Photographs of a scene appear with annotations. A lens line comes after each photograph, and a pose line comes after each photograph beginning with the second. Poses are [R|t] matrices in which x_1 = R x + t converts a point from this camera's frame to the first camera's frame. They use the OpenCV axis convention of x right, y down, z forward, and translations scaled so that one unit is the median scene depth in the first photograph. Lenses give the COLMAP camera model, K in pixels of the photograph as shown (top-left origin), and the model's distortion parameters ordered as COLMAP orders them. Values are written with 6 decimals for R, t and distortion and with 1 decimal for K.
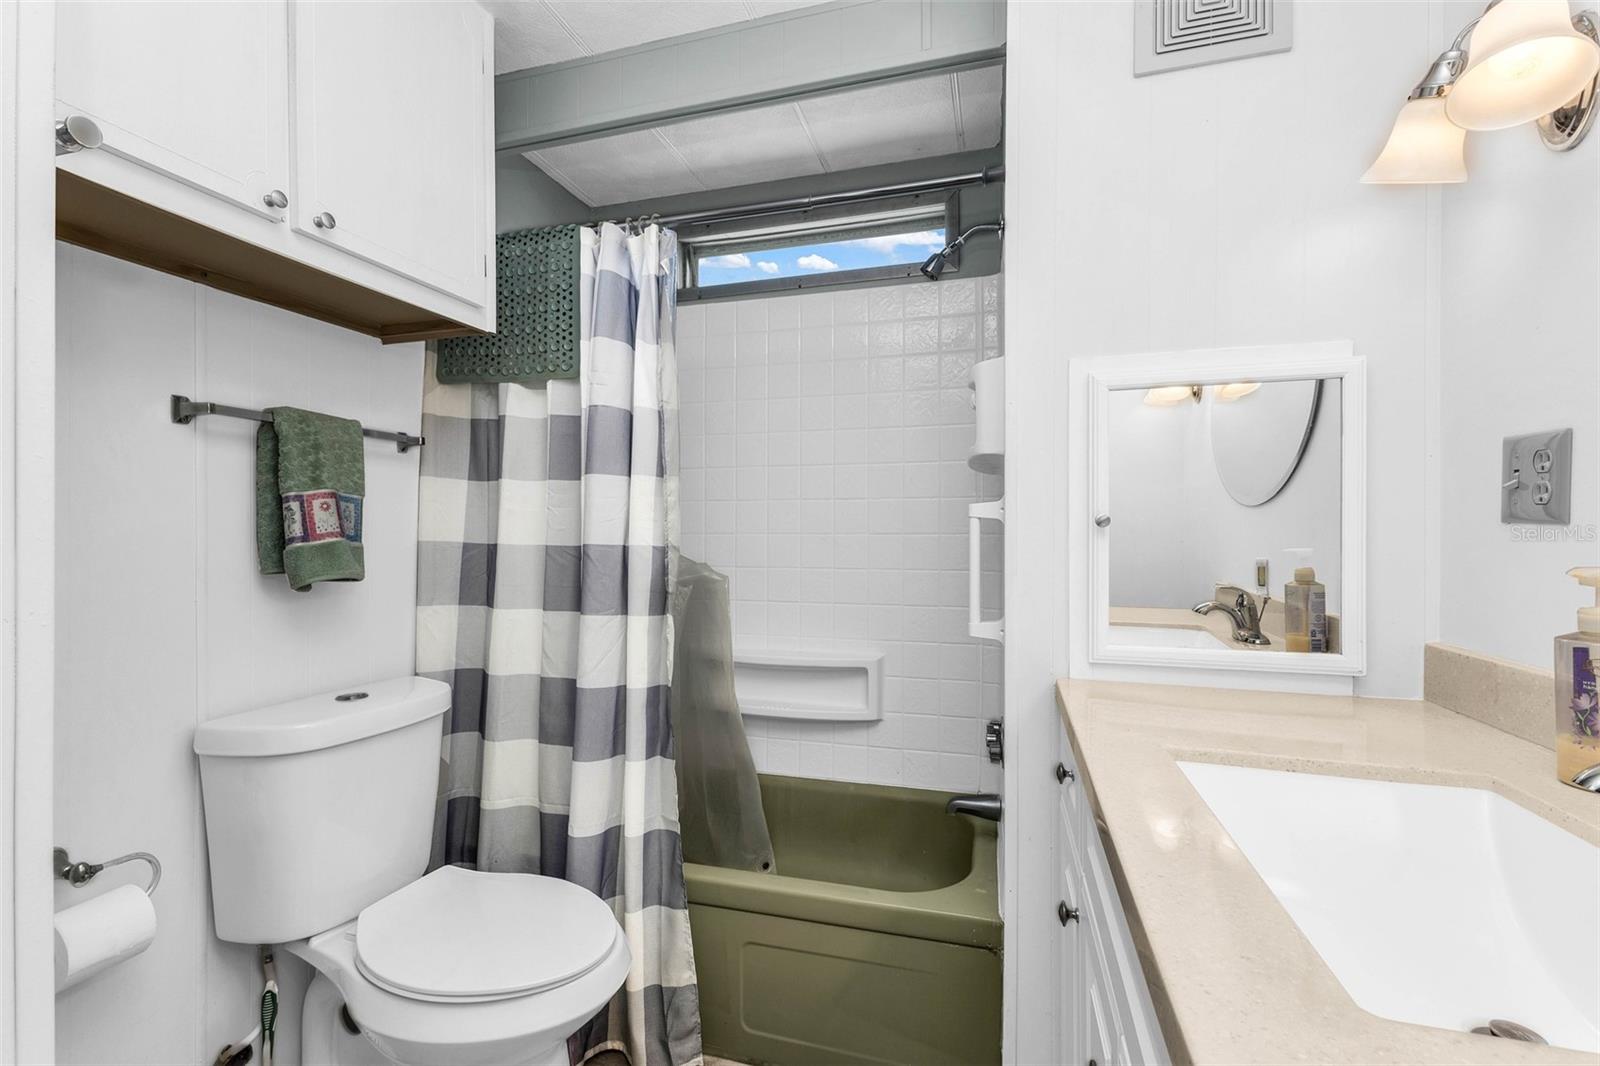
lens RADIAL K [[710.2, 0, 825.0], [0, 710.2, 529.4], [0, 0, 1]] dist [0.010030, -0.000630]
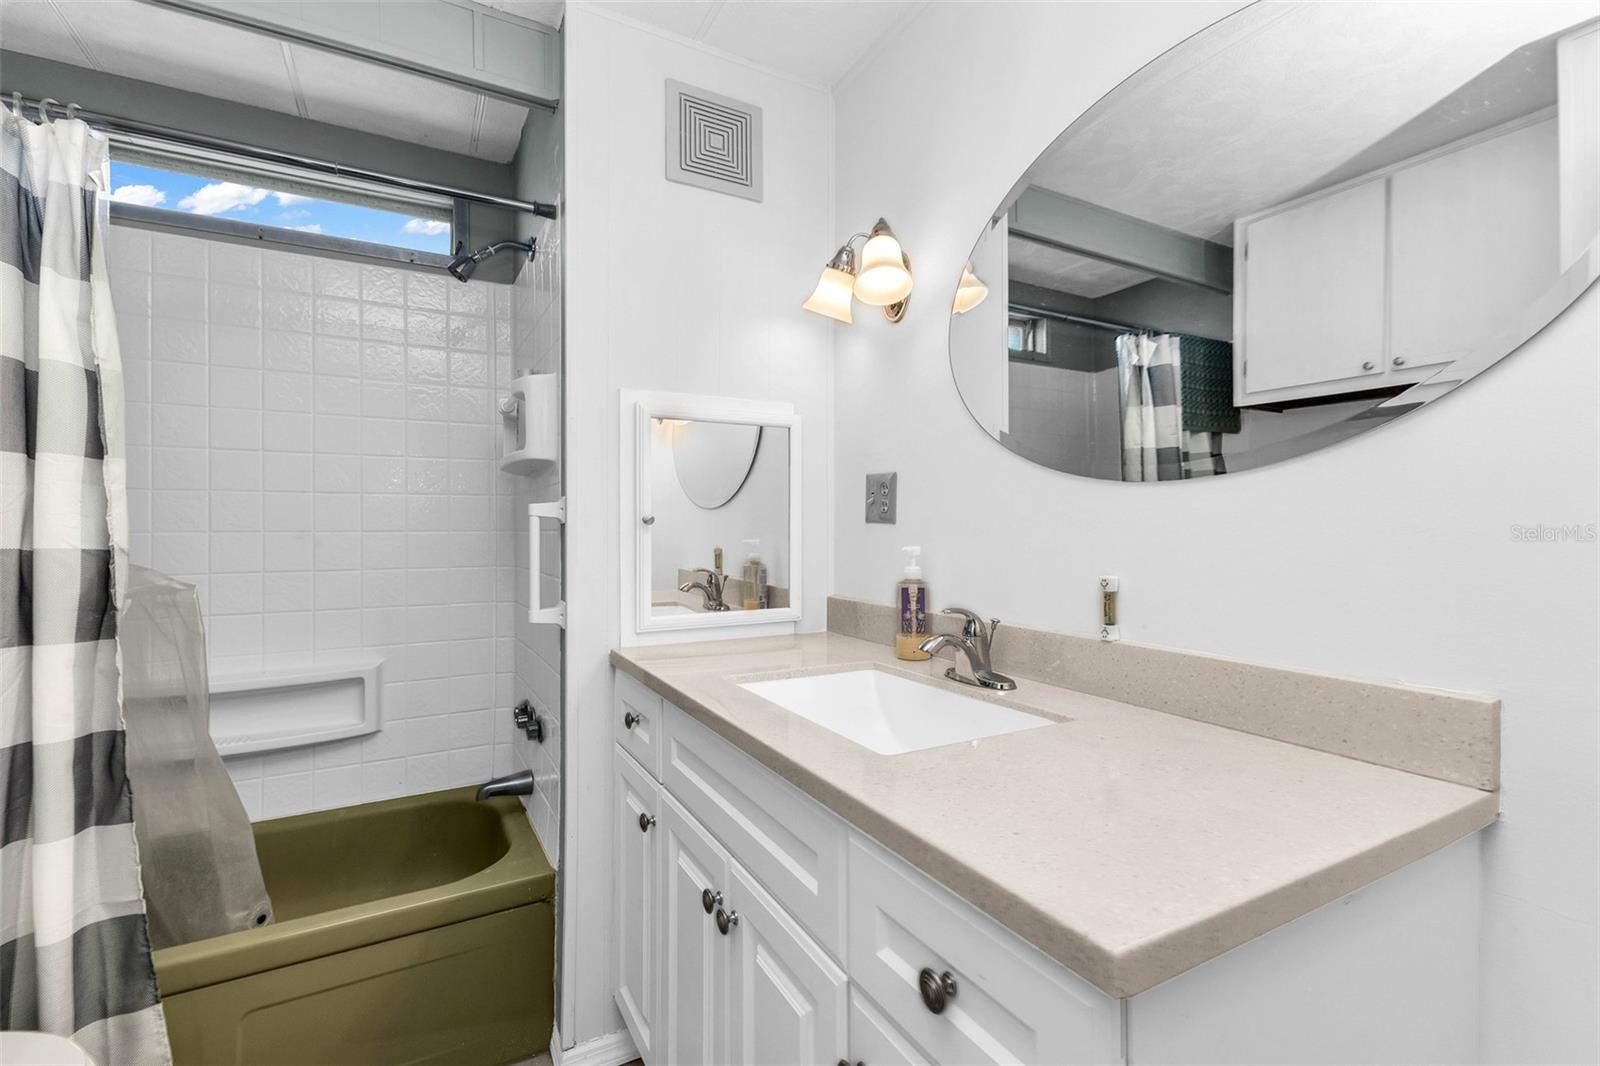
lens RADIAL K [[710.2, 0, 825.0], [0, 710.2, 529.4], [0, 0, 1]] dist [0.010030, -0.000630]
pose [[0.696132, -0.004317, 0.717901, -0.240539], [0.000815, 0.999986, 0.005222, -0.001108], [-0.717913, -0.003051, 0.696126, -0.090869]]
